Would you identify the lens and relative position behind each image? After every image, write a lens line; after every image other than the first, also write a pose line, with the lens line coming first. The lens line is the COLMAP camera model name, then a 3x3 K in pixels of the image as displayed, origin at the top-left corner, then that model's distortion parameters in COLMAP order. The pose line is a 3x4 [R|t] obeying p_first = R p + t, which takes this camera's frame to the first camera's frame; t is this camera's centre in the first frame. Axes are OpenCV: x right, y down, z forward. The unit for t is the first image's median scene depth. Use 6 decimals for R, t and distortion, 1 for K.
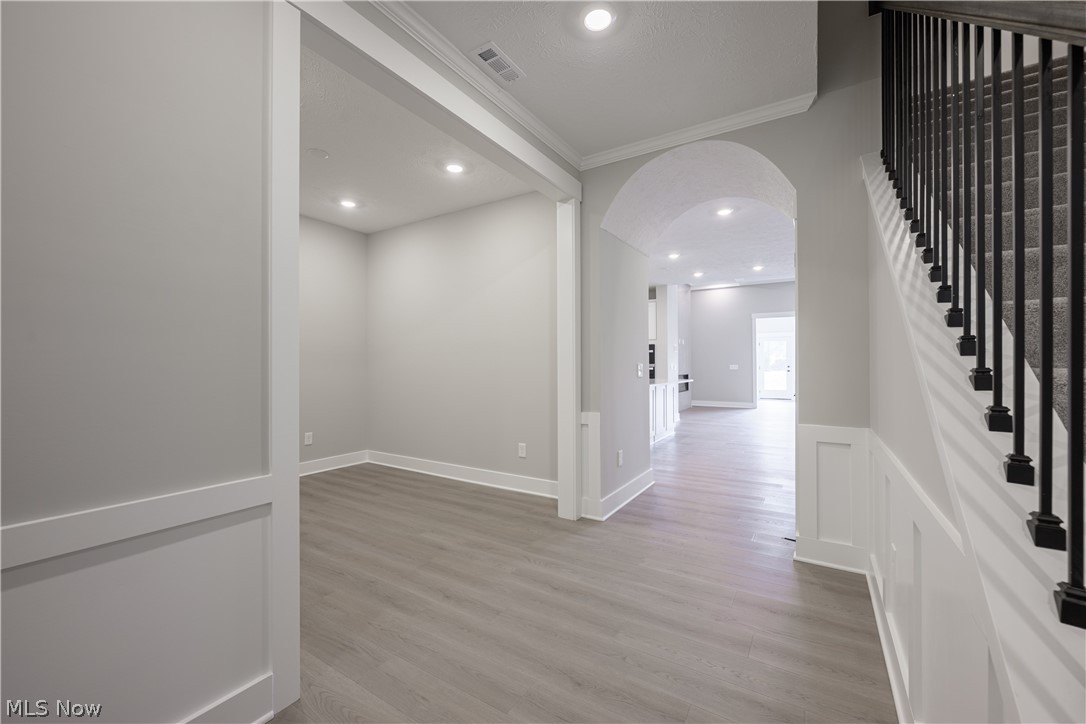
lens RADIAL K [[431.1, 0, 543.0], [0, 431.1, 362.0], [0, 0, 1]] dist [-0.000033, -0.000127]
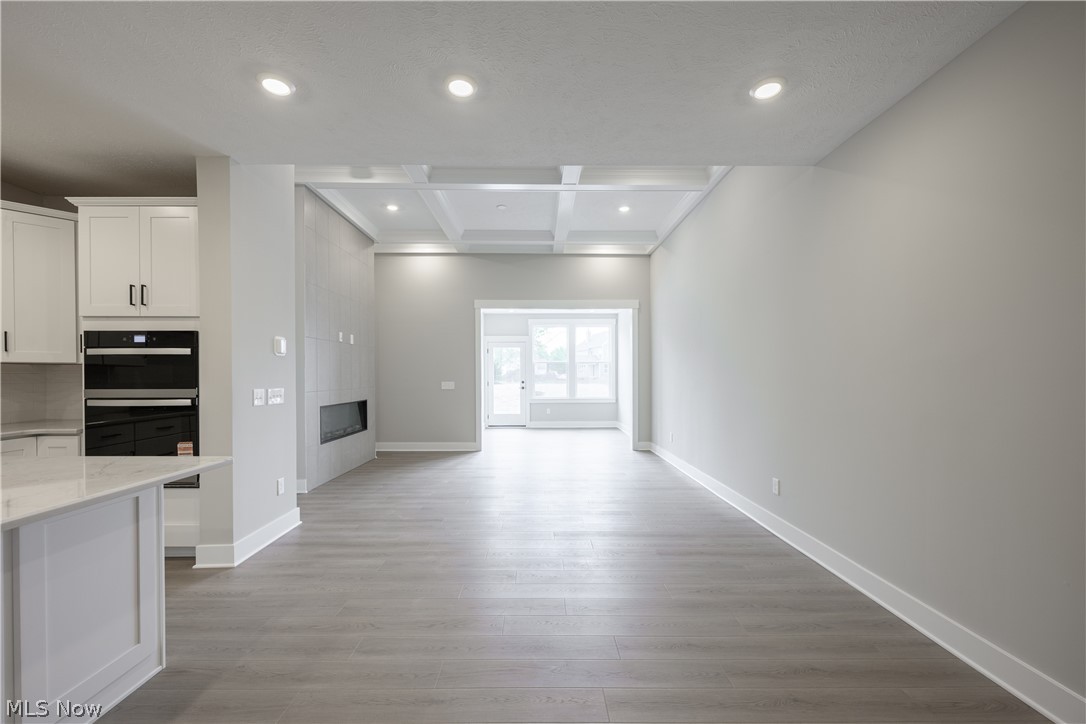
lens RADIAL K [[438.4, 0, 543.0], [0, 438.4, 362.0], [0, 0, 1]] dist [0.000324, 0.000000]
pose [[0.835014, 0.017018, 0.549966, 0.584145], [-0.005398, 0.999727, -0.022739, -0.020716], [-0.550203, 0.016019, 0.834877, 1.108618]]
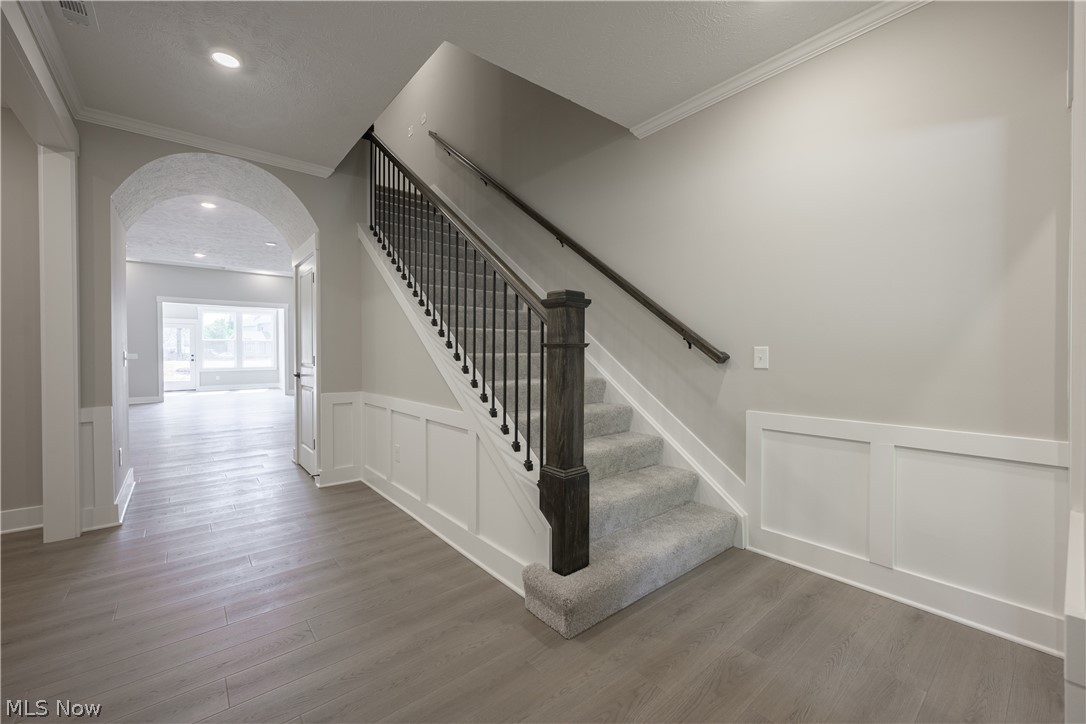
lens RADIAL K [[438.4, 0, 543.0], [0, 438.4, 362.0], [0, 0, 1]] dist [0.000324, 0.000000]
pose [[0.304674, -0.017349, 0.952299, -0.362564], [-0.006448, 0.999774, 0.020277, 0.002057], [-0.952435, -0.012318, 0.304493, -0.096025]]
